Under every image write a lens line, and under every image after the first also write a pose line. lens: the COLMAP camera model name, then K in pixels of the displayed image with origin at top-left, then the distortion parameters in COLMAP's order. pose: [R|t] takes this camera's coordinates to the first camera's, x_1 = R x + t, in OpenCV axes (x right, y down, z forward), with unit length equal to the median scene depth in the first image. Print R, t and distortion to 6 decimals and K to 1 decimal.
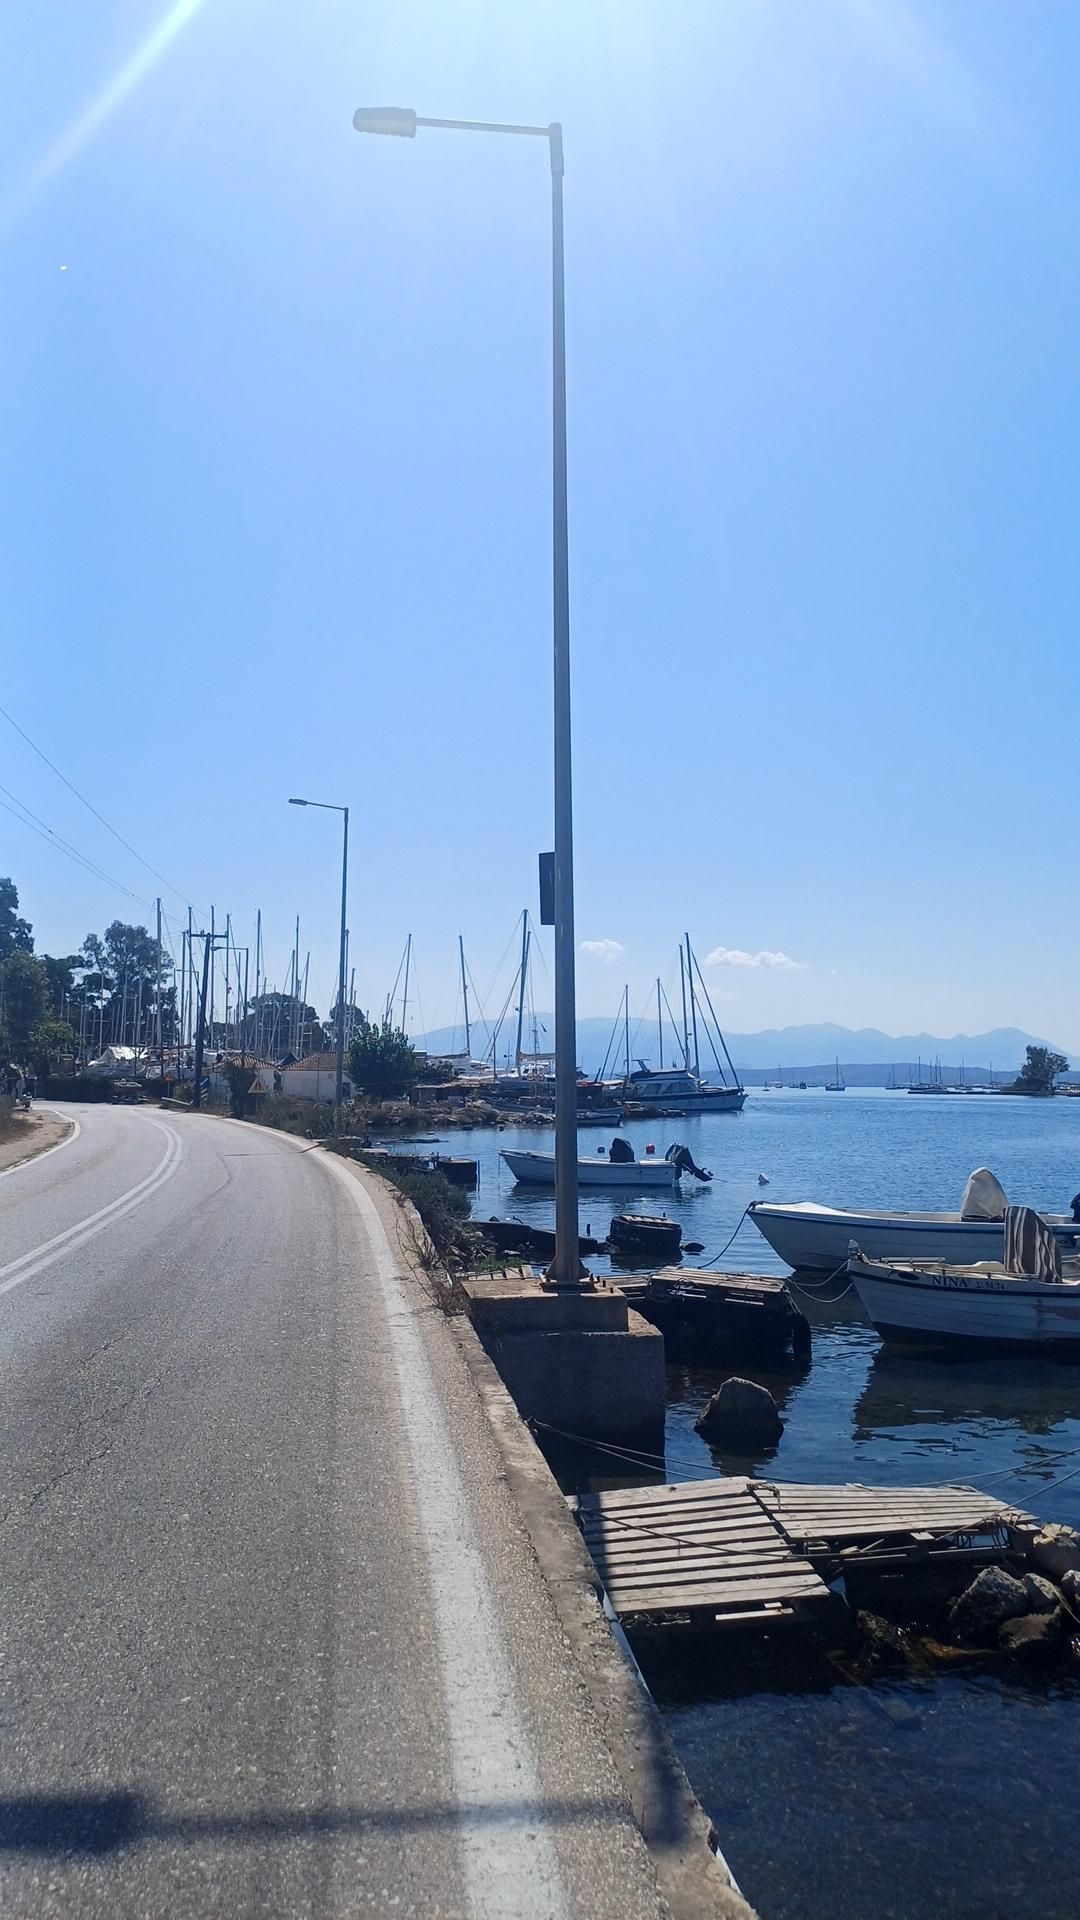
lens RADIAL K [[1216.8, 0, 540.0], [0, 1216.8, 960.0], [0, 0, 1]] dist [0.049909, -0.001385]
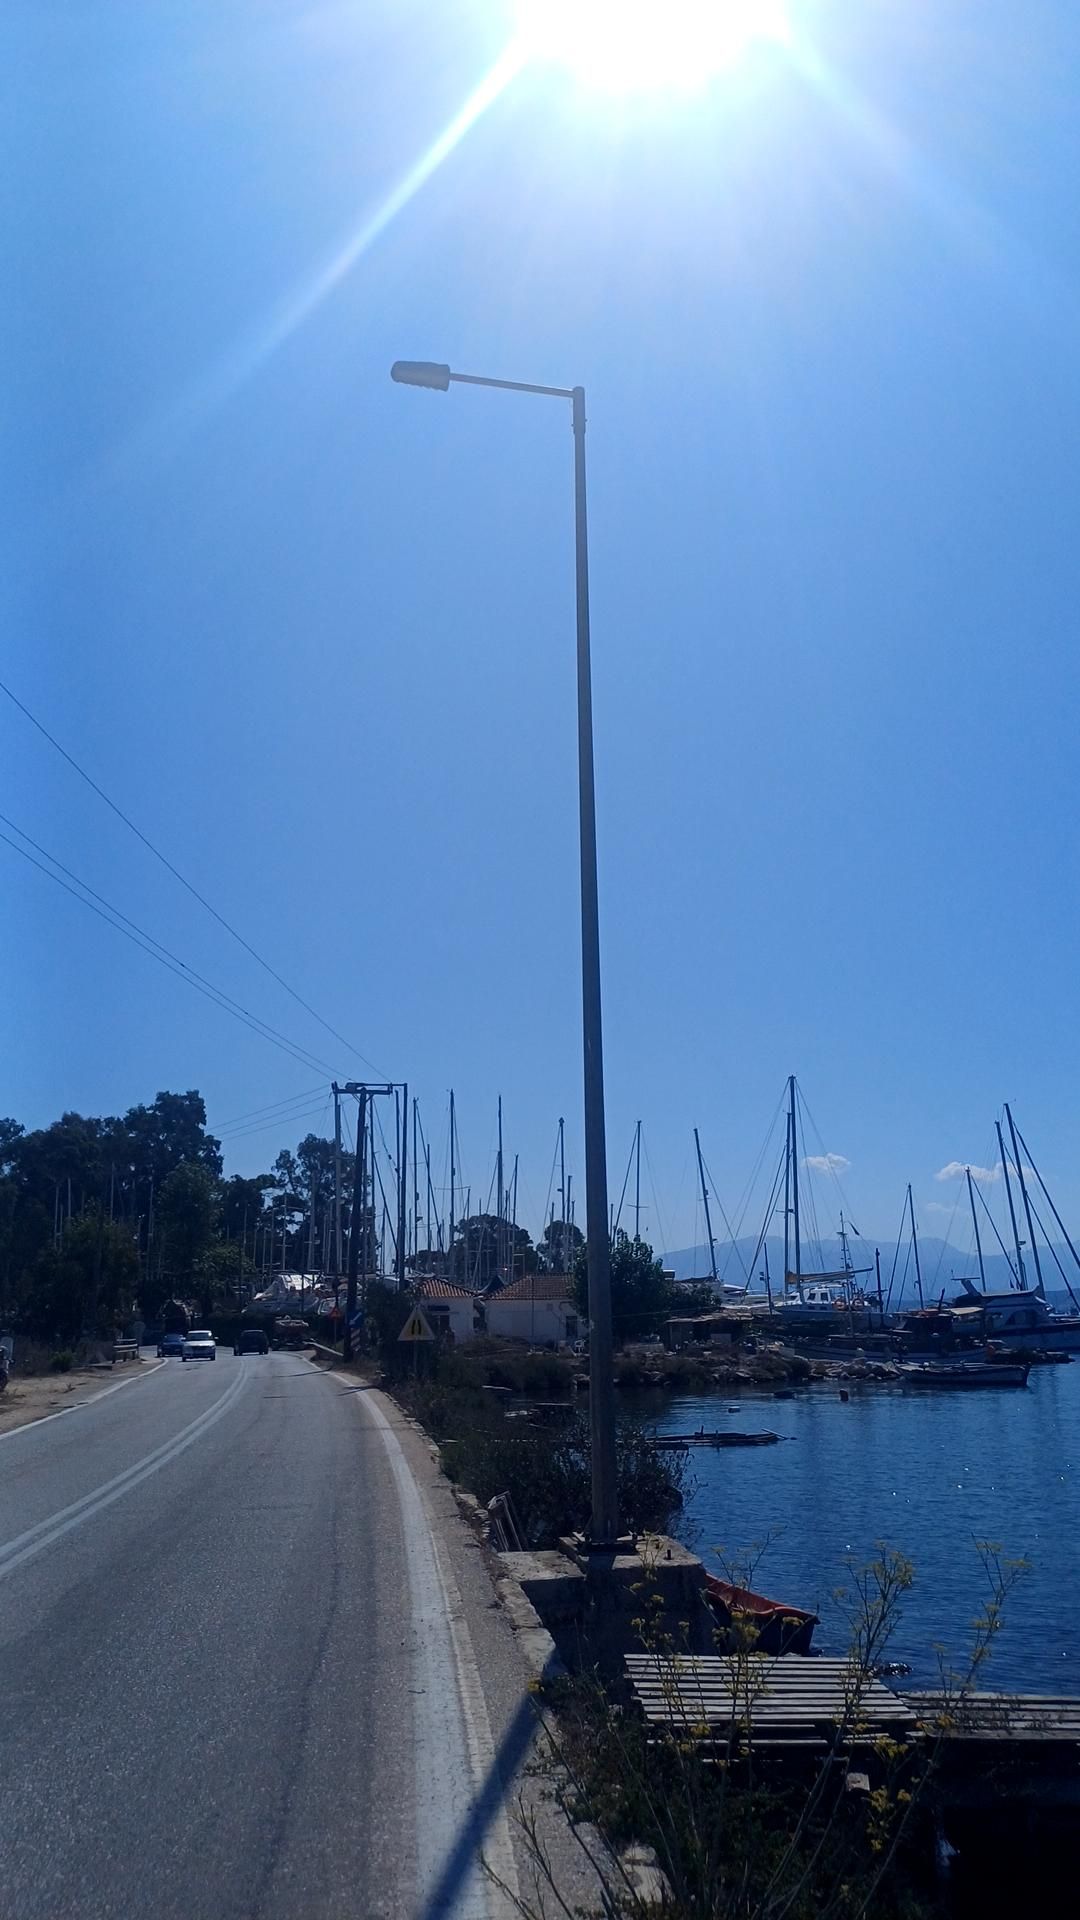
lens RADIAL K [[1216.8, 0, 540.0], [0, 1216.8, 960.0], [0, 0, 1]] dist [0.049909, -0.001385]
pose [[0.984687, -0.063565, -0.162331, -0.024364], [0.033125, 0.982414, -0.183752, 0.013703], [0.171157, 0.175560, 0.969476, 0.136754]]
